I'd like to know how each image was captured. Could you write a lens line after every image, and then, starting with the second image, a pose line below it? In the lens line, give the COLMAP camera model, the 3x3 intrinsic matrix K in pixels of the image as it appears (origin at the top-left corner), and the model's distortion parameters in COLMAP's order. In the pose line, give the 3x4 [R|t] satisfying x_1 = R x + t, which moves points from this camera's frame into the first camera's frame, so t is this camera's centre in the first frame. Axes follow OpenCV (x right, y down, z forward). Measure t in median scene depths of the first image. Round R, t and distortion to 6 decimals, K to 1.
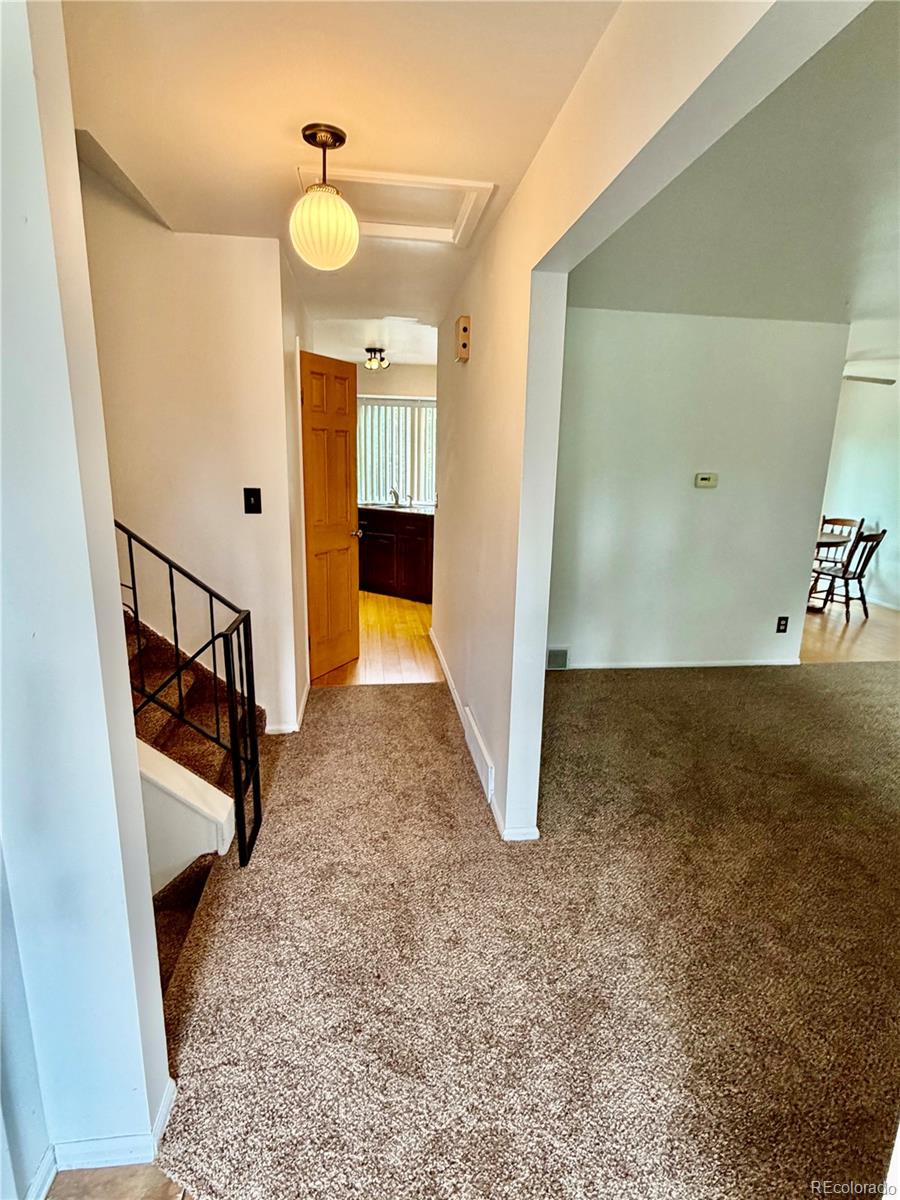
lens RADIAL K [[603.2, 0, 449.5], [0, 603.2, 593.0], [0, 0, 1]] dist [-0.005728, 0.000463]
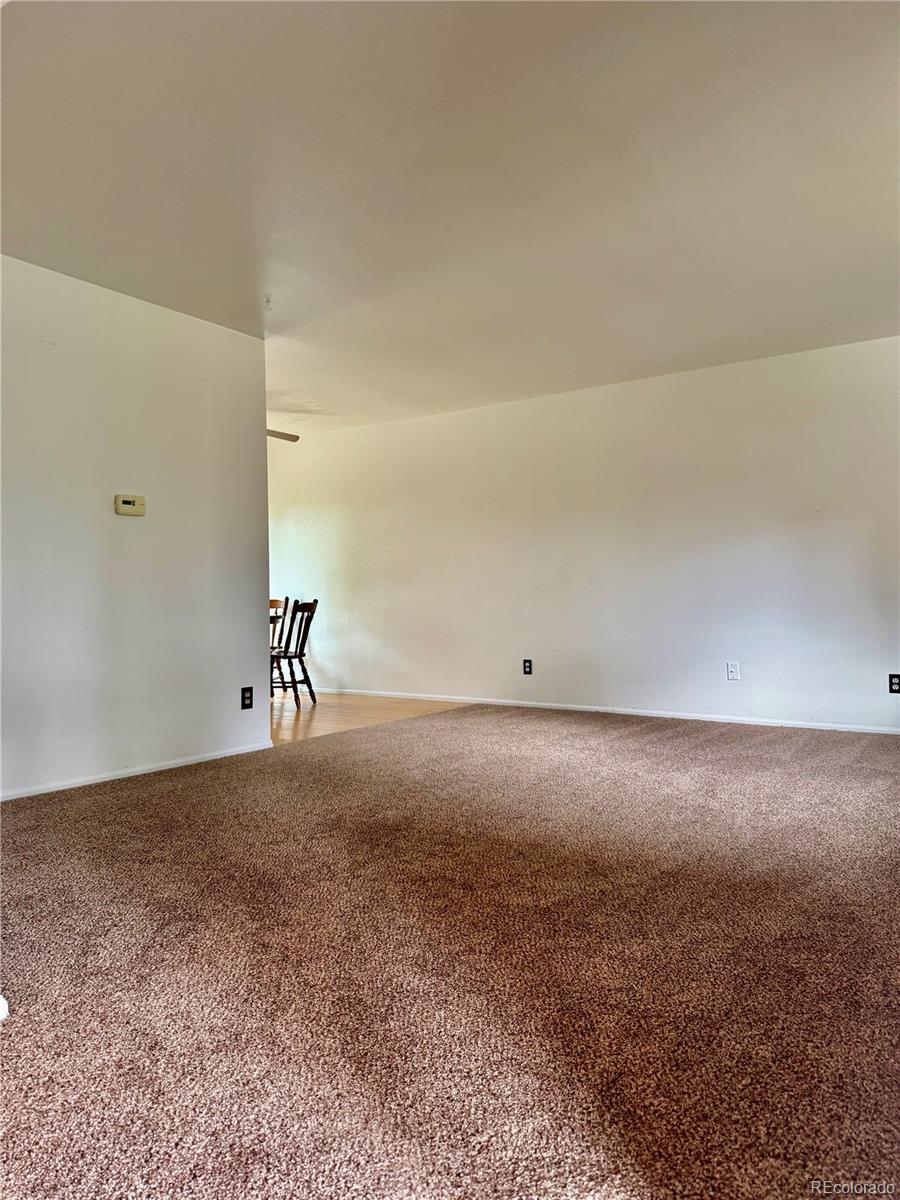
lens RADIAL K [[839.2, 0, 457.6], [0, 839.2, 605.3], [0, 0, 1]] dist [-0.000290, -0.012476]
pose [[0.679194, -0.051117, 0.732177, -0.040076], [0.168130, 0.981881, -0.087413, 0.075577], [-0.714442, 0.182471, 0.675482, 0.068233]]
